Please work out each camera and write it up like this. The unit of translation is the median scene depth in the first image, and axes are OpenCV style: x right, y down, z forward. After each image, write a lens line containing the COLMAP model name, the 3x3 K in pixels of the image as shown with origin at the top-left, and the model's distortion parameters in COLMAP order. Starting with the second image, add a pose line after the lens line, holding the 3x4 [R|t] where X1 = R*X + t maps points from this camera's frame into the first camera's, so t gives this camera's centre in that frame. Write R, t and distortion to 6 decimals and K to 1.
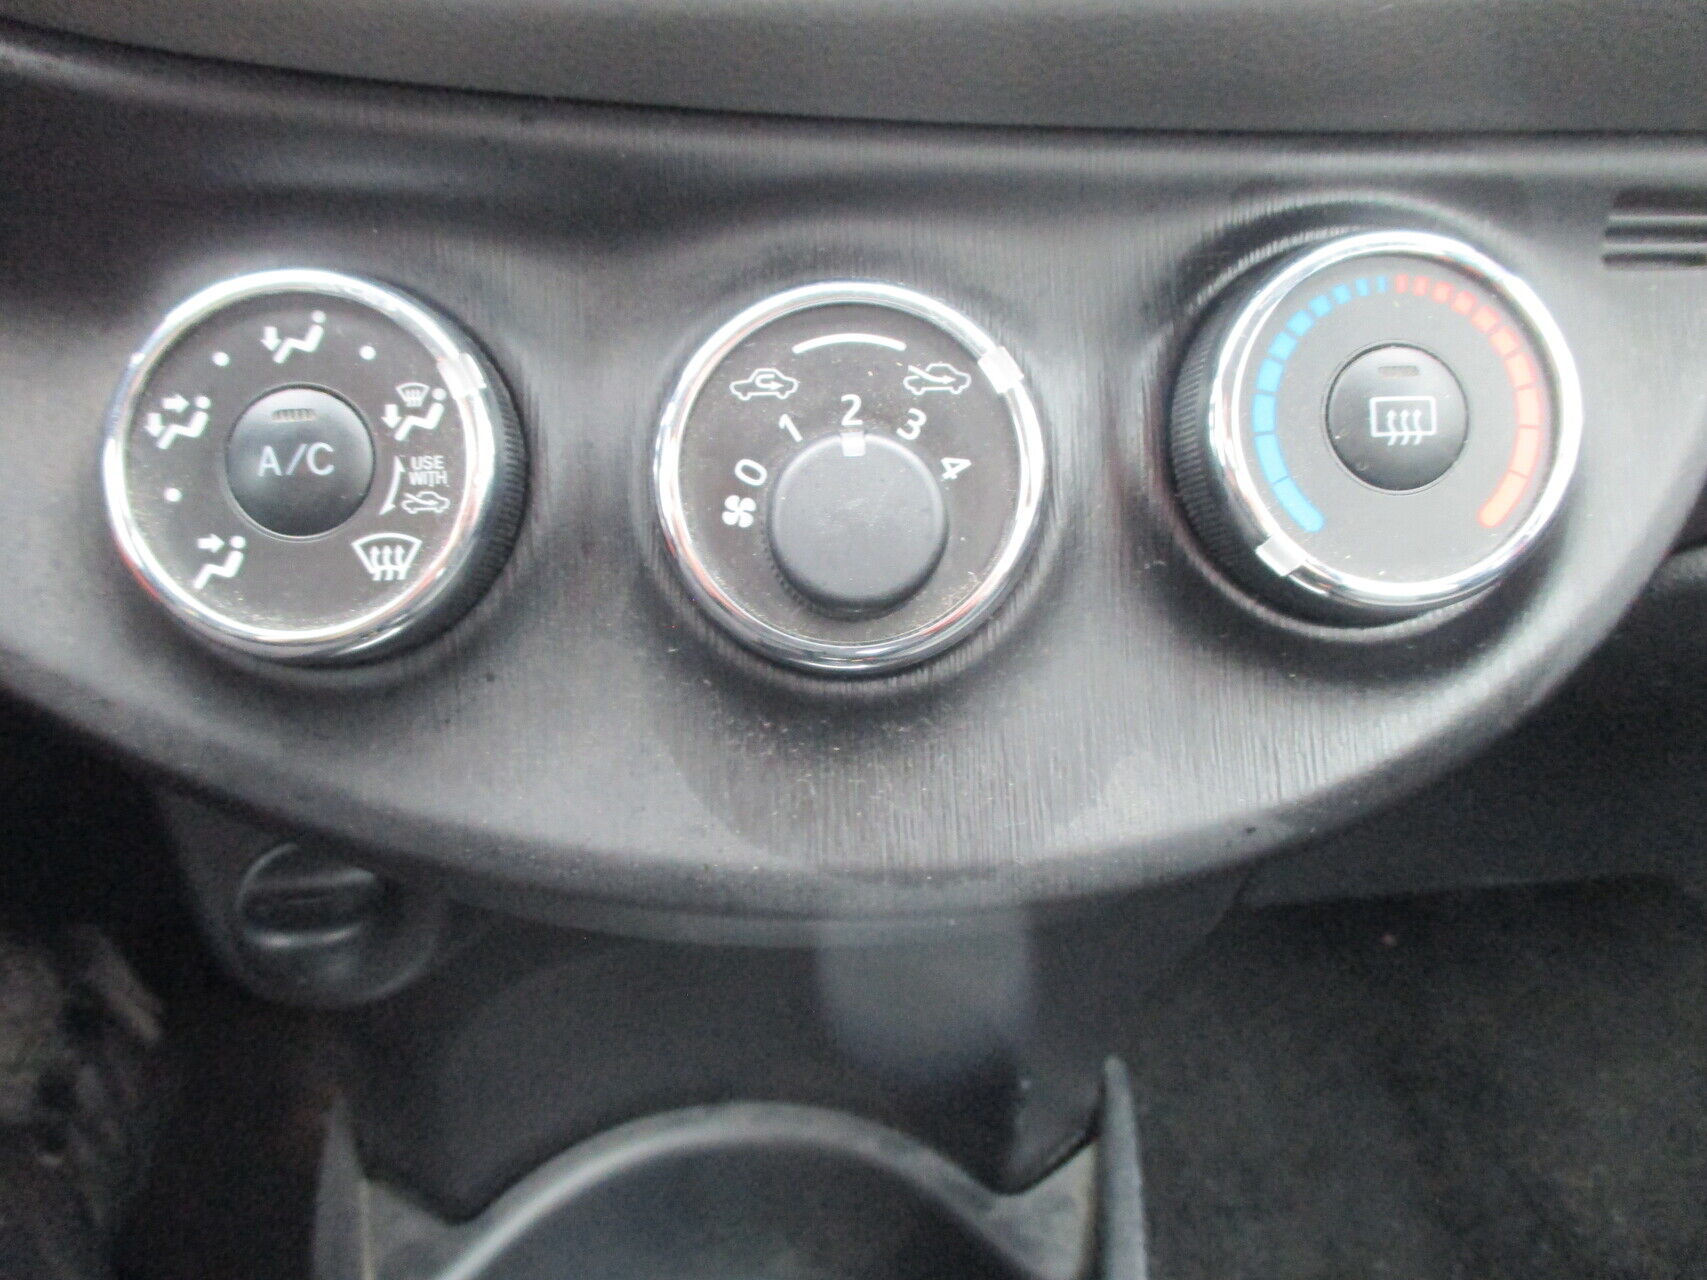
lens RADIAL K [[1412.4, 0, 853.1], [0, 1412.4, 681.9], [0, 0, 1]] dist [-0.049464, 0.017765]
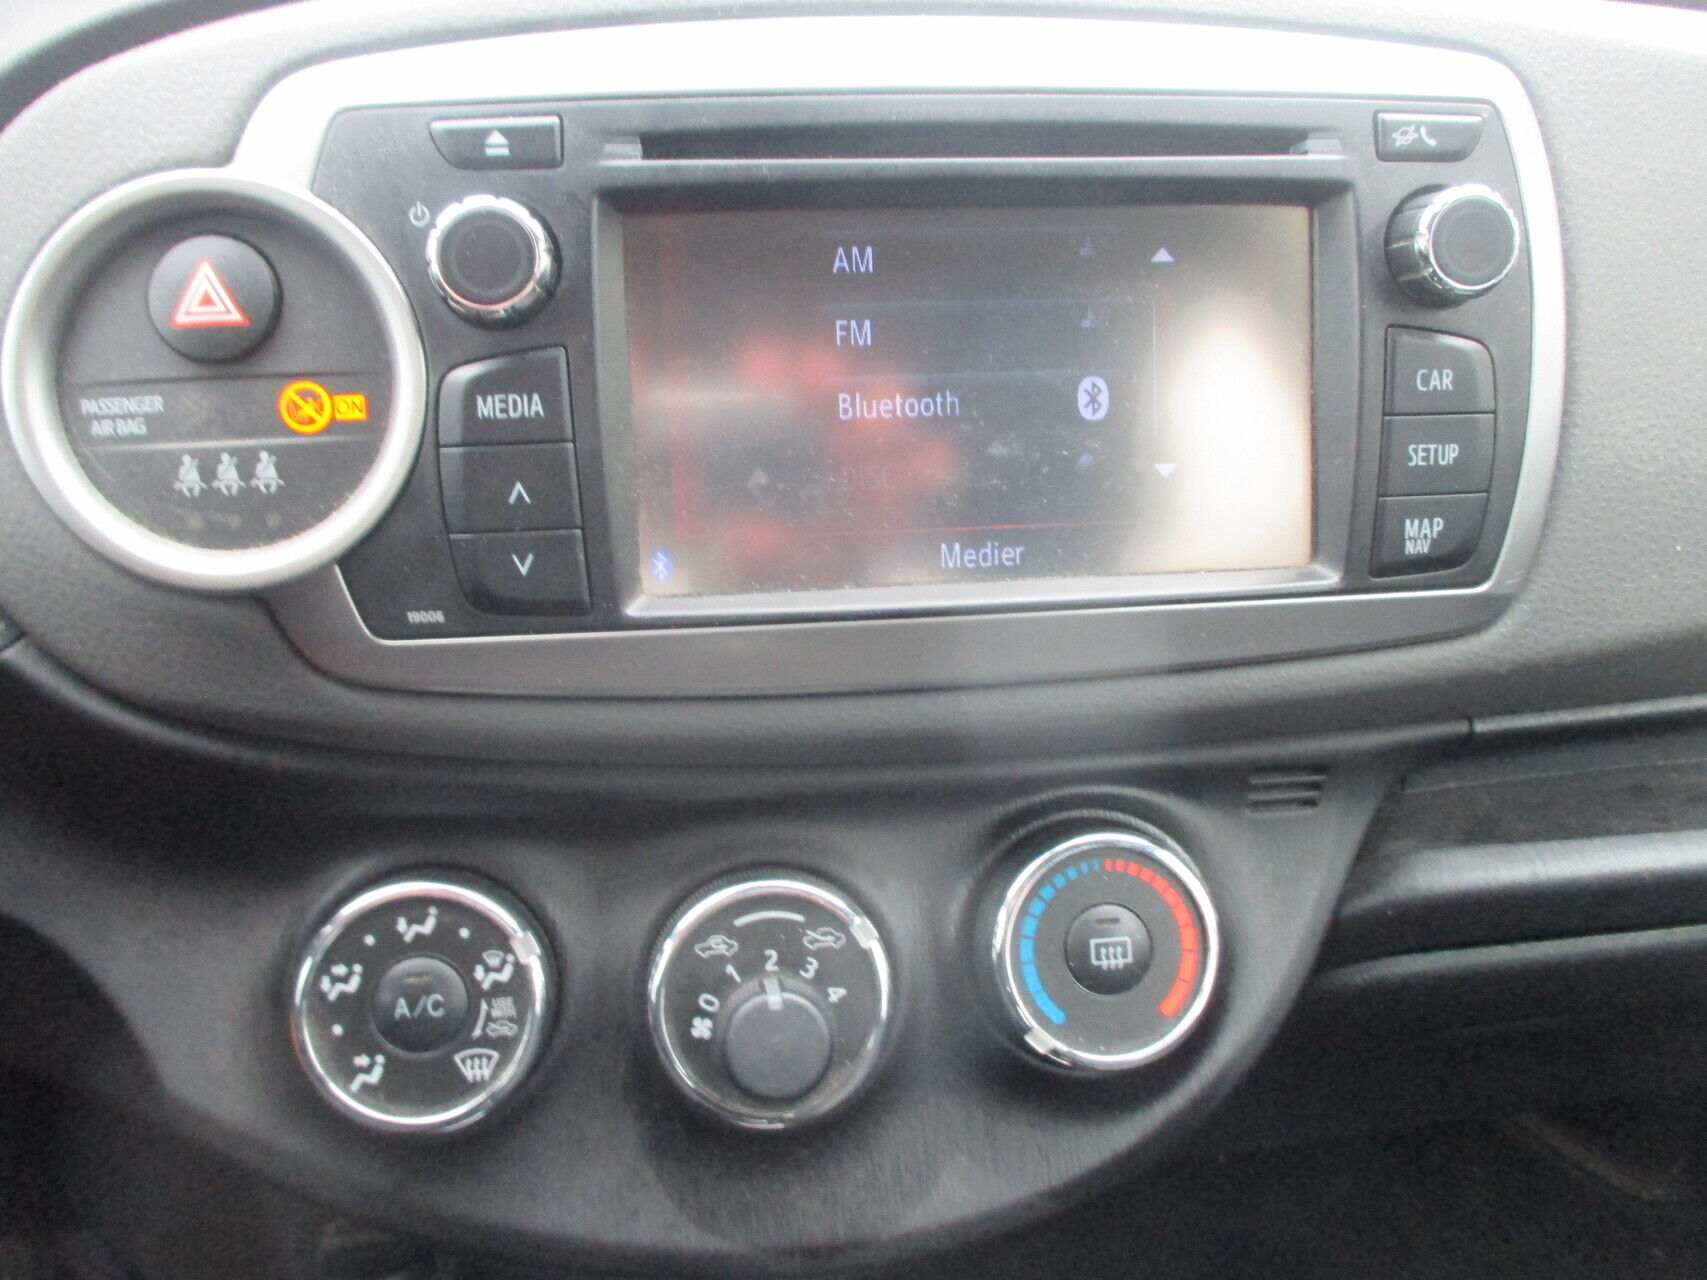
lens RADIAL K [[1412.4, 0, 852.7], [0, 1412.4, 630.0], [0, 0, 1]] dist [-0.049464, 0.017765]
pose [[0.996183, -0.011779, 0.086487, -0.043074], [0.023846, 0.989886, -0.139849, -0.338633], [-0.083964, 0.141377, 0.986389, -0.641743]]
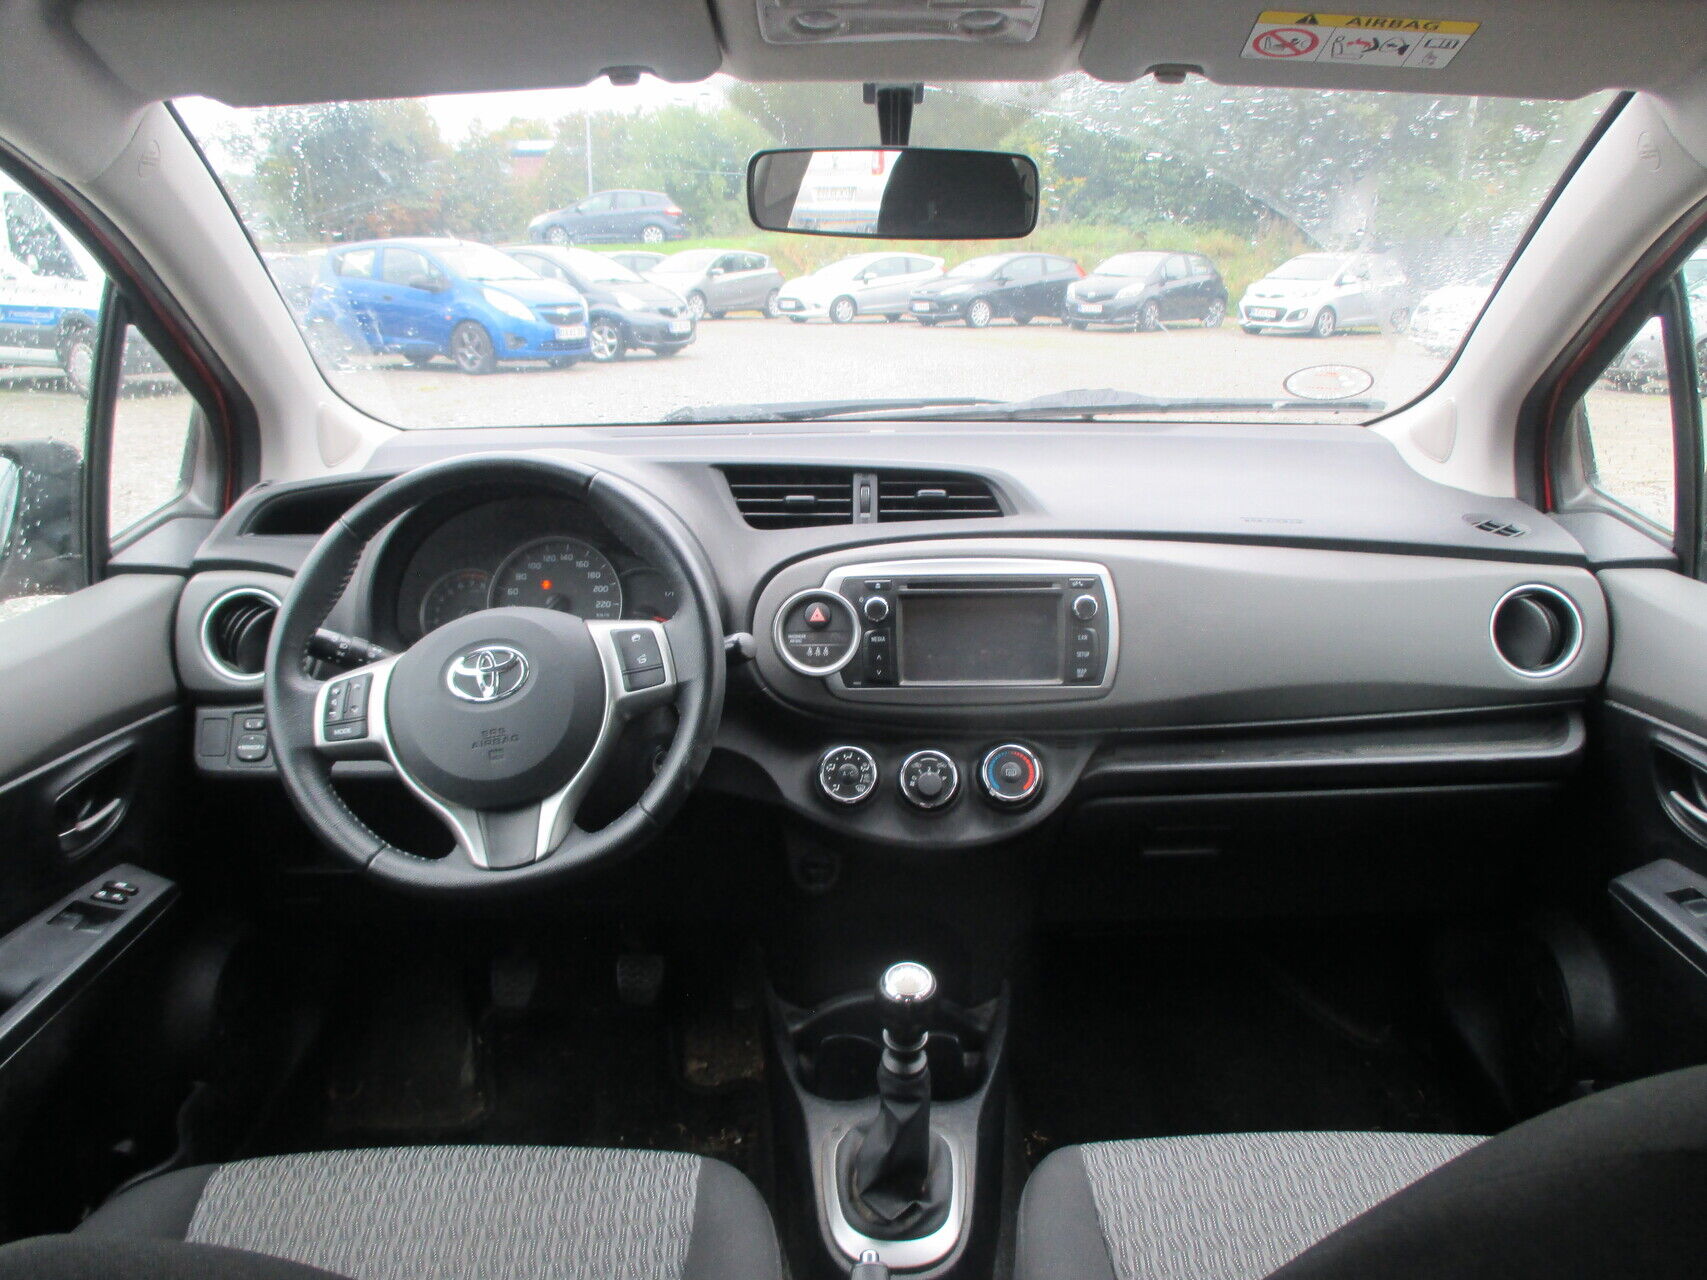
lens RADIAL K [[1412.4, 0, 867.5], [0, 1412.4, 647.1], [0, 0, 1]] dist [-0.049464, 0.017765]
pose [[0.998734, 0.024912, -0.043710, -0.015058], [-0.036502, 0.956701, -0.288774, 1.221095], [0.034624, 0.290004, 0.956399, -5.698114]]
